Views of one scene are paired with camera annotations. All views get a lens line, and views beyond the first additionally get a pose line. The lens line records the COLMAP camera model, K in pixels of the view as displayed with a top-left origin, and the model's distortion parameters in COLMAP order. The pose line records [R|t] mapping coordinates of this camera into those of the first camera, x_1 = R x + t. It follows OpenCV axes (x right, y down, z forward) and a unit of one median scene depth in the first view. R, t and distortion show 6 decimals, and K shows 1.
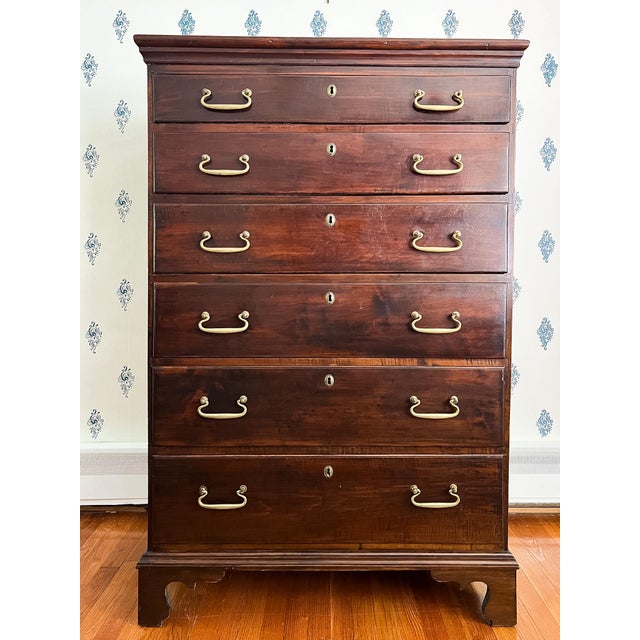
lens RADIAL K [[499.4, 0, 321.8], [0, 499.4, 287.4], [0, 0, 1]] dist [0.038793, -0.042638]
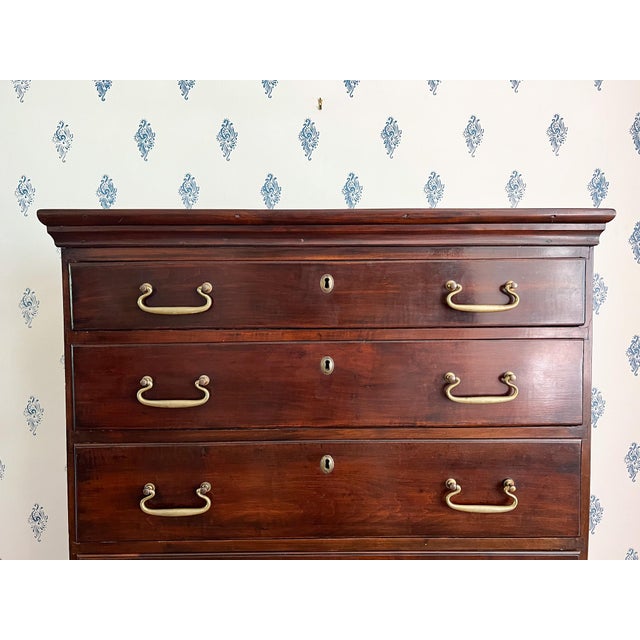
lens RADIAL K [[469.7, 0, 316.0], [0, 469.7, 319.0], [0, 0, 1]] dist [0.033915, -0.022993]
pose [[0.999912, -0.011144, -0.007208, 0.008833], [0.011220, 0.999881, 0.010633, -0.345607], [0.007089, -0.010713, 0.999917, 0.344016]]
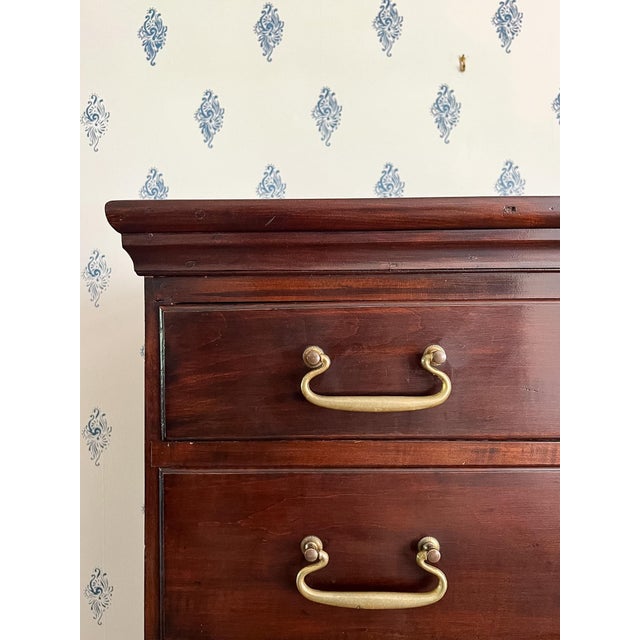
lens RADIAL K [[500.6, 0, 303.8], [0, 500.6, 316.2], [0, 0, 1]] dist [0.043937, -0.047604]
pose [[0.999379, -0.011008, -0.033483, -0.221929], [0.009710, 0.999204, -0.038694, -0.398006], [0.033883, 0.038345, 0.998690, 0.646308]]
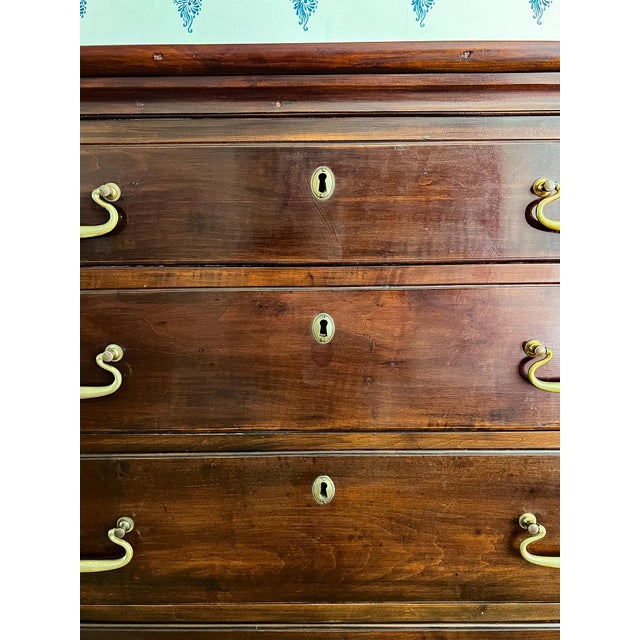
lens RADIAL K [[499.4, 0, 319.1], [0, 499.4, 314.4], [0, 0, 1]] dist [0.038793, -0.042638]
pose [[0.999727, -0.010877, -0.020699, 0.024108], [0.012887, 0.994943, 0.099610, -0.325668], [0.019511, -0.099849, 0.994811, 0.593185]]
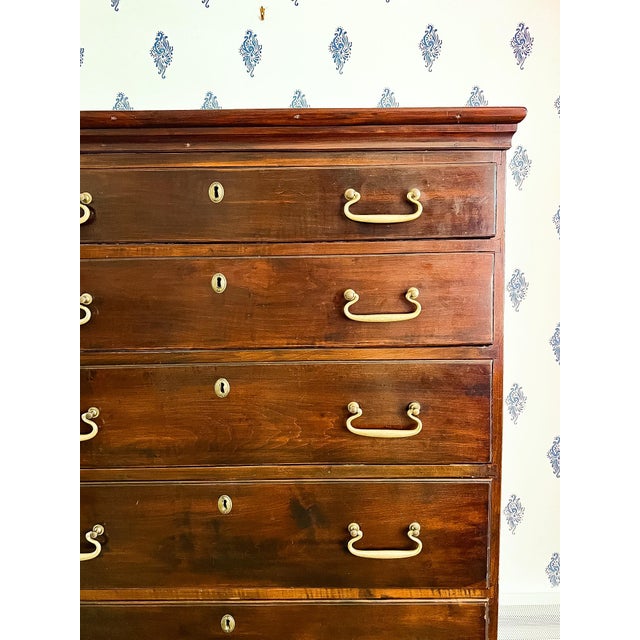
lens RADIAL K [[500.6, 0, 331.3], [0, 500.6, 300.4], [0, 0, 1]] dist [0.043937, -0.047604]
pose [[0.999723, -0.015542, -0.017668, 0.174459], [0.016514, 0.998279, 0.056274, -0.285259], [0.016763, -0.056550, 0.998259, 0.350830]]
